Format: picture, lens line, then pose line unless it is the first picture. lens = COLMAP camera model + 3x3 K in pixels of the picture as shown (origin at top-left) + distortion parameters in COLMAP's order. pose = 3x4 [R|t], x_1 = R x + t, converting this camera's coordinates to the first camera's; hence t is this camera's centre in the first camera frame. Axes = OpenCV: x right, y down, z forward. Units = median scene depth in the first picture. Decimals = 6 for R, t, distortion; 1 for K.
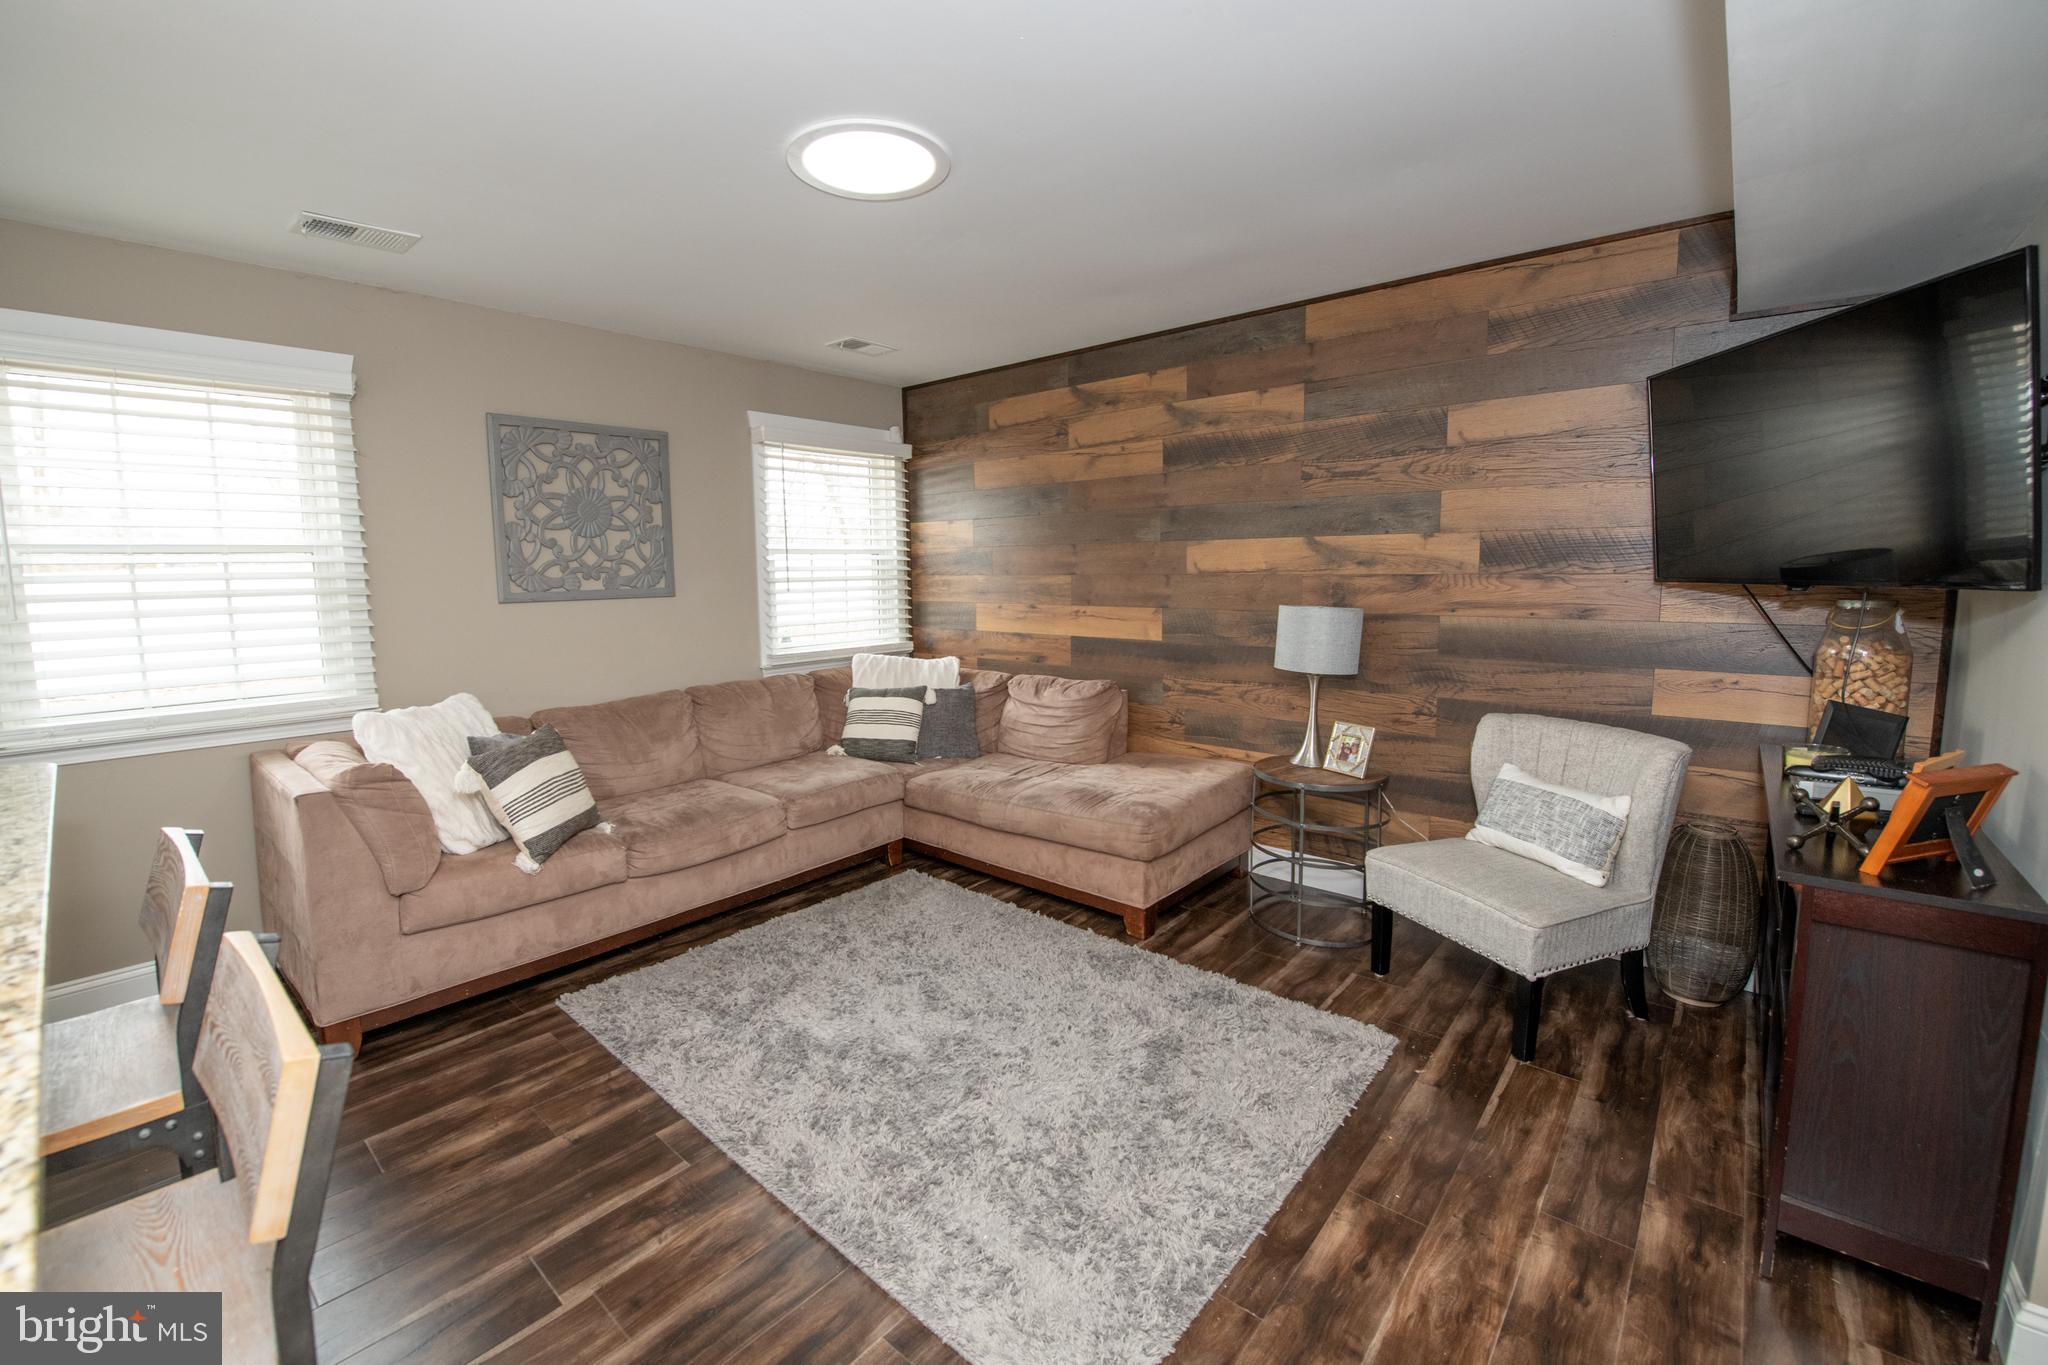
lens RADIAL K [[843.7, 0, 991.5], [0, 843.7, 655.7], [0, 0, 1]] dist [-0.019484, -0.000231]
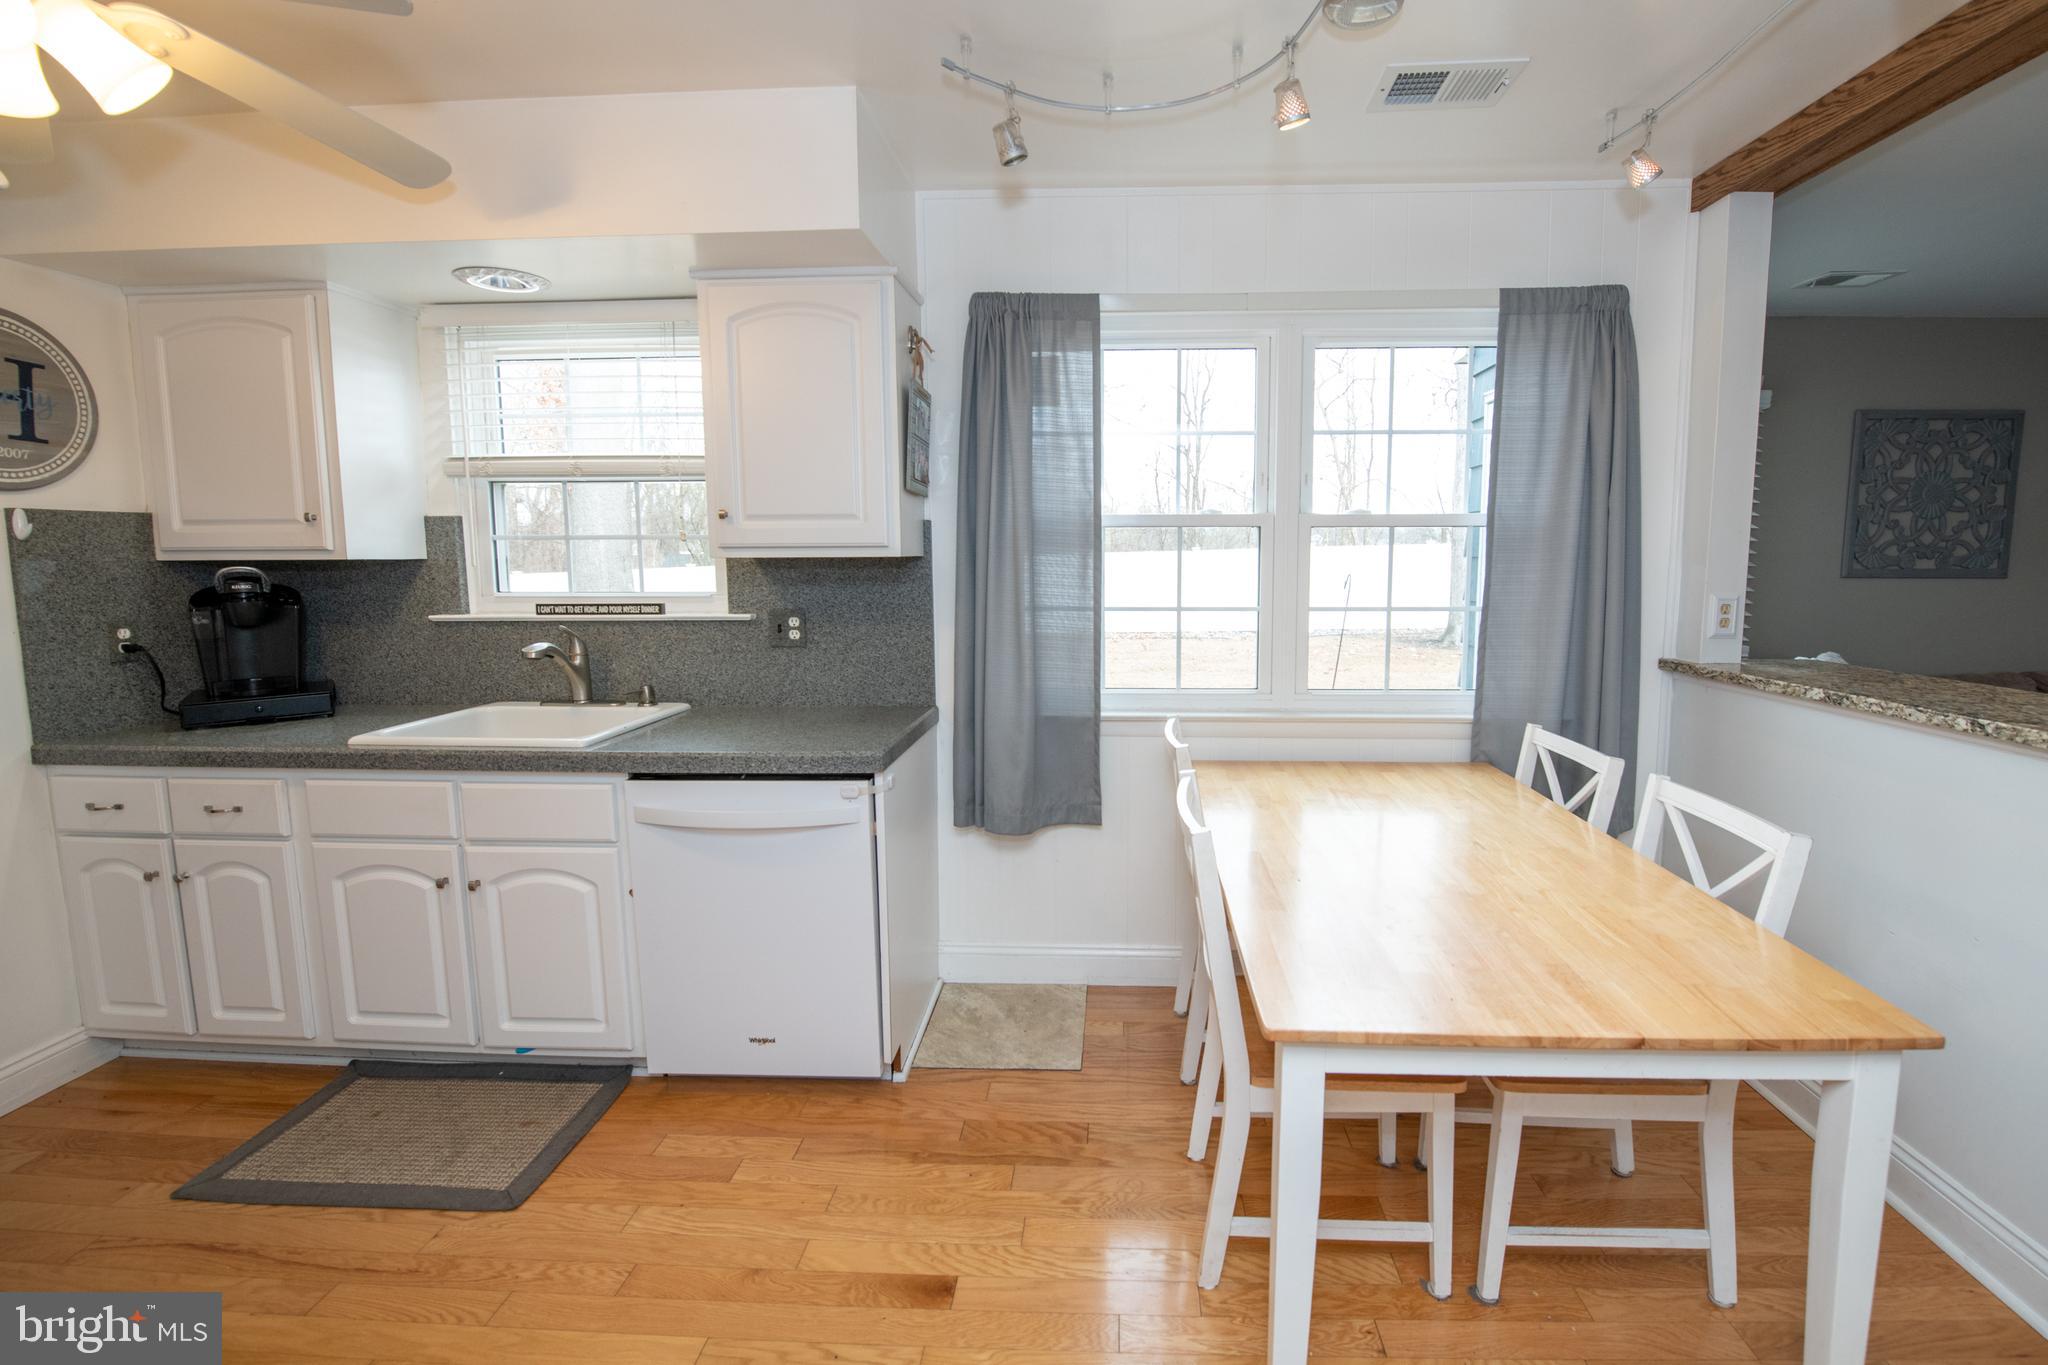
lens RADIAL K [[863.1, 0, 1083.1], [0, 863.1, 643.2], [0, 0, 1]] dist [-0.021684, -0.000737]
pose [[0.634395, 0.091716, -0.767548, -0.335590], [-0.088678, 0.995016, 0.045602, 0.062171], [0.767905, 0.039135, 0.639367, -0.496476]]
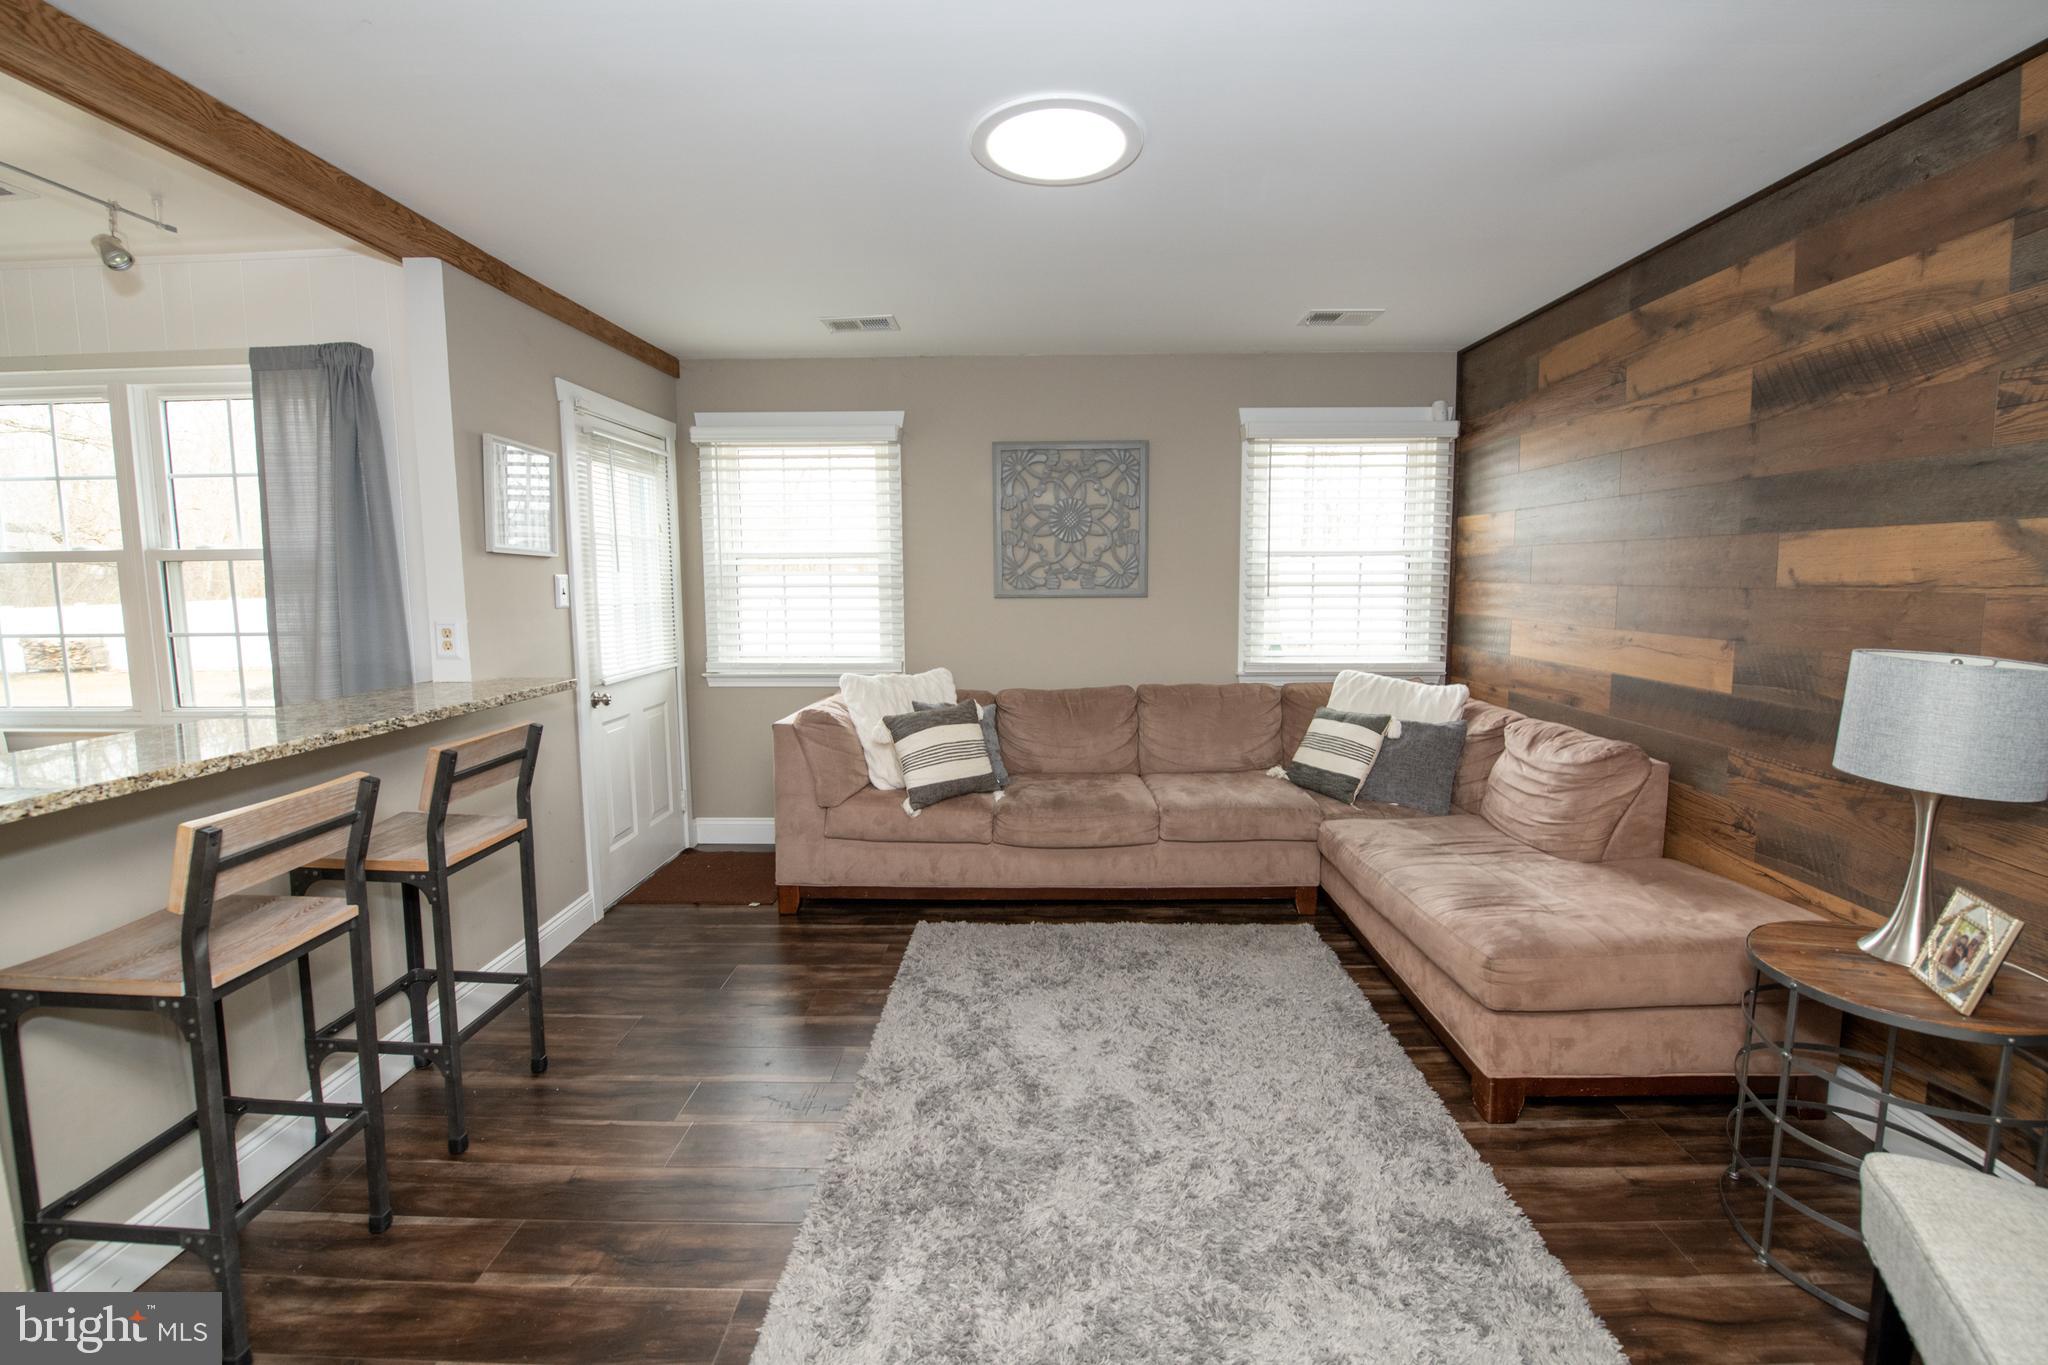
lens RADIAL K [[838.7, 0, 1029.4], [0, 838.7, 658.8], [0, 0, 1]] dist [-0.014897, -0.003583]
pose [[0.653860, 0.085885, -0.751725, 0.354964], [-0.083296, 0.995669, 0.041304, -0.028246], [0.752016, 0.035609, 0.658182, 0.228413]]
